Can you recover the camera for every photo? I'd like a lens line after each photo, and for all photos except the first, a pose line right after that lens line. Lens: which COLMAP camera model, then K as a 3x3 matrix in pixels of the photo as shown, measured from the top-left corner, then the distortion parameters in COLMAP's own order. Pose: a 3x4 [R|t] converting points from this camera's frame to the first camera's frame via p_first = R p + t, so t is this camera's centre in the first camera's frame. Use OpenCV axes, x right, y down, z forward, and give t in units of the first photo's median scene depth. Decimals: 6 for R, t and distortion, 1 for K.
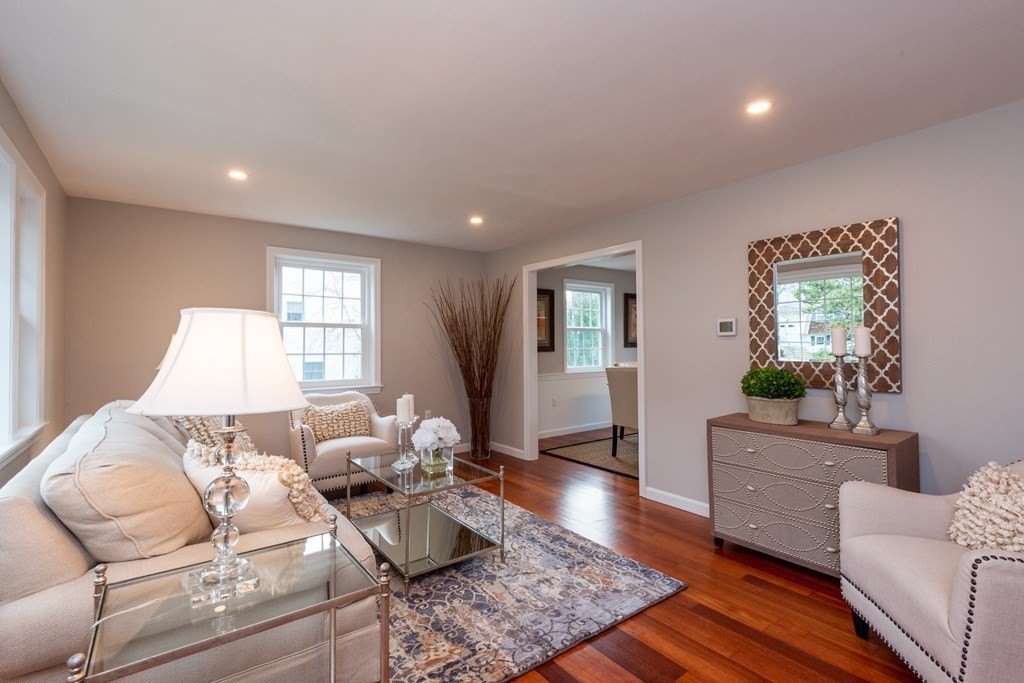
lens RADIAL K [[468.9, 0, 516.7], [0, 468.9, 335.7], [0, 0, 1]] dist [0.013913, -0.000397]
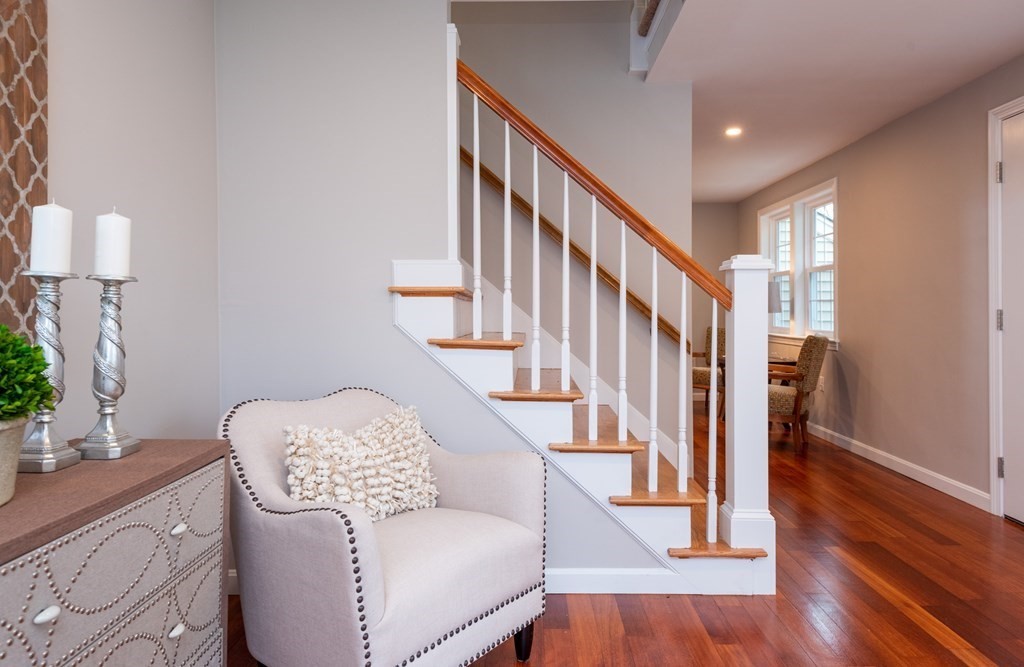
lens RADIAL K [[658.9, 0, 517.1], [0, 658.9, 318.1], [0, 0, 1]] dist [0.044645, -0.046524]
pose [[-0.779827, 0.000751, 0.625995, 0.043152], [-0.004419, 0.999968, -0.006705, 0.075851], [-0.625980, -0.007995, -0.779798, 1.172195]]
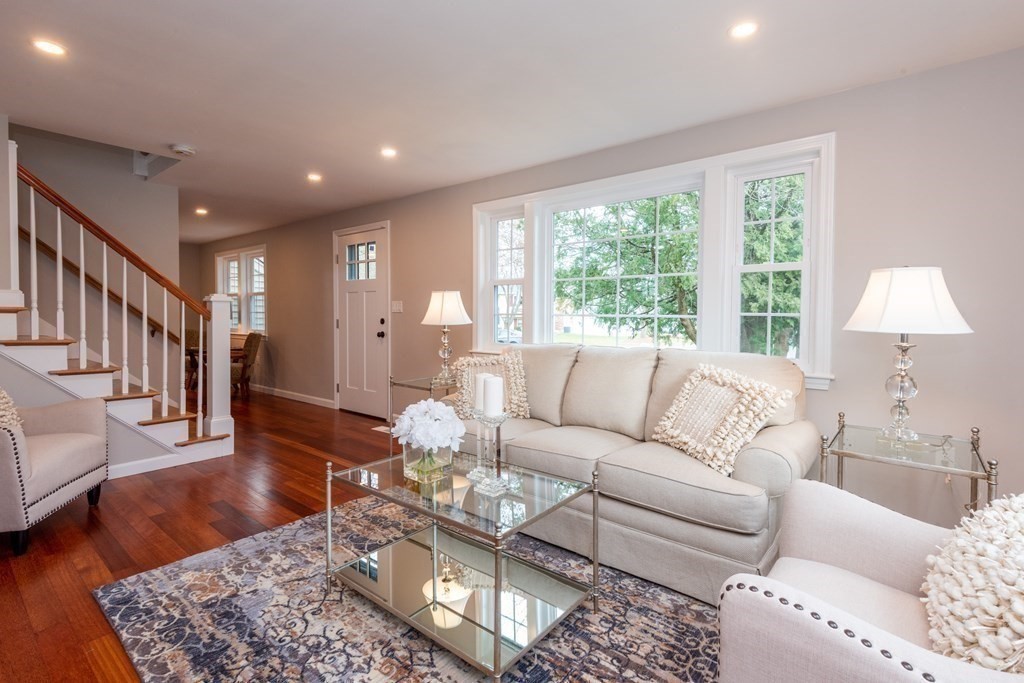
lens RADIAL K [[475.1, 0, 510.4], [0, 475.1, 320.6], [0, 0, 1]] dist [0.000596, -0.000060]
pose [[-0.971669, 0.005932, -0.236270, -0.135813], [0.007149, 0.999965, -0.004297, 0.068404], [0.236236, -0.005865, -0.971678, 1.832403]]
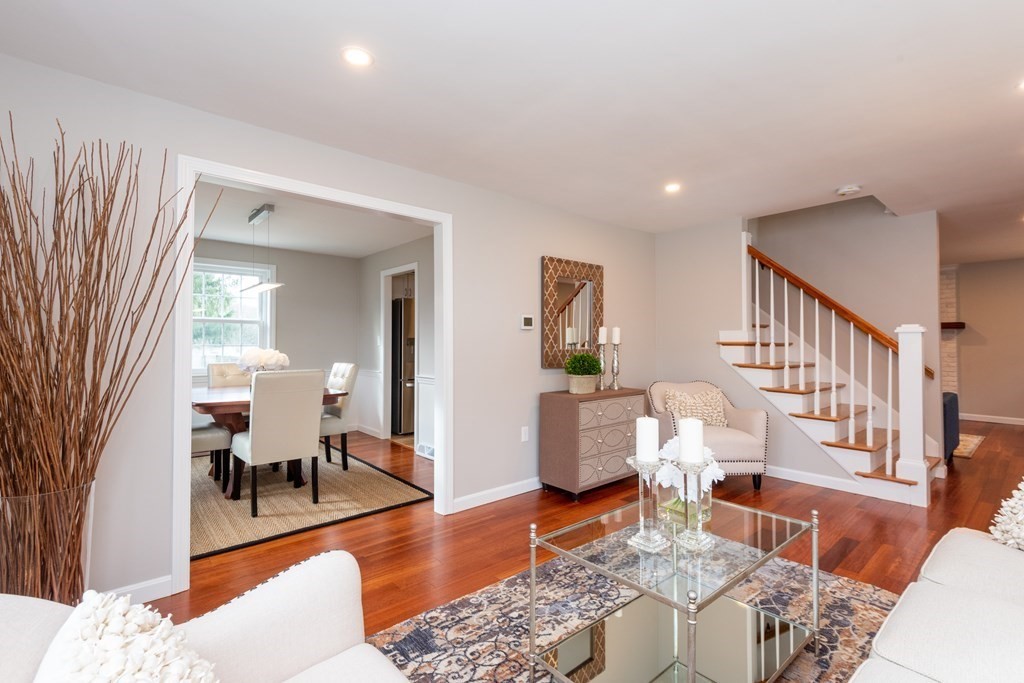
lens RADIAL K [[468.9, 0, 516.7], [0, 468.9, 335.7], [0, 0, 1]] dist [0.013913, -0.000397]
pose [[-0.066942, 0.021665, 0.997522, -0.873287], [-0.017404, 0.999587, -0.022878, 0.053746], [-0.997605, -0.018892, -0.066538, 1.381729]]
